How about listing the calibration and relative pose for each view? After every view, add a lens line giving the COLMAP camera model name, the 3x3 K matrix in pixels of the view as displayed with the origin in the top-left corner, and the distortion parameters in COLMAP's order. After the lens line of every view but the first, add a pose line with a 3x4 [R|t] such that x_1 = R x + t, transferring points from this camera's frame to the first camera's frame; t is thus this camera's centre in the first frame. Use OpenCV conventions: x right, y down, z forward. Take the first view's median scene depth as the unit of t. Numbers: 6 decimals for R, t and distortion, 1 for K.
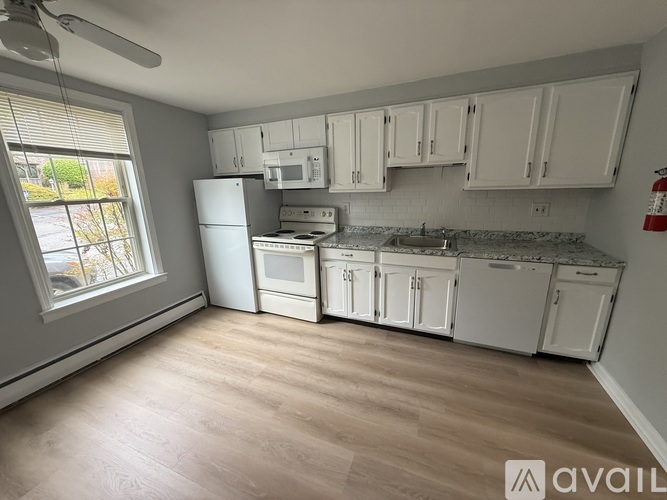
lens RADIAL K [[264.3, 0, 333.5], [0, 264.3, 250.0], [0, 0, 1]] dist [0.000739, -0.000023]
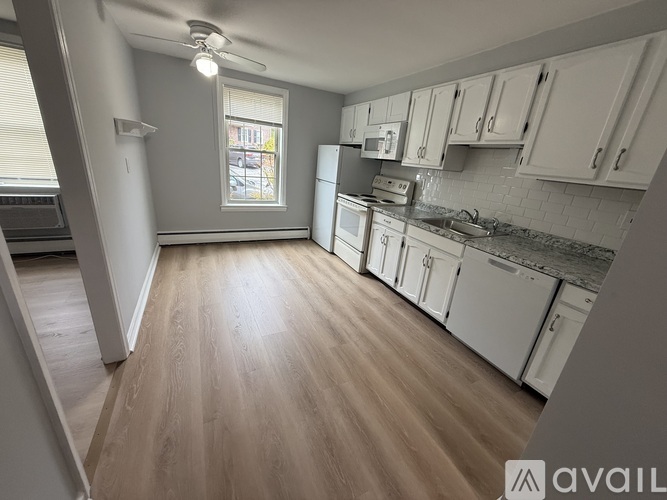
lens RADIAL K [[264.3, 0, 333.5], [0, 264.3, 250.0], [0, 0, 1]] dist [0.000739, -0.000023]
pose [[0.748766, 0.306930, -0.587490, 0.569577], [-0.264070, 0.951085, 0.160326, 0.015152], [0.607961, 0.035092, 0.793191, -0.024418]]
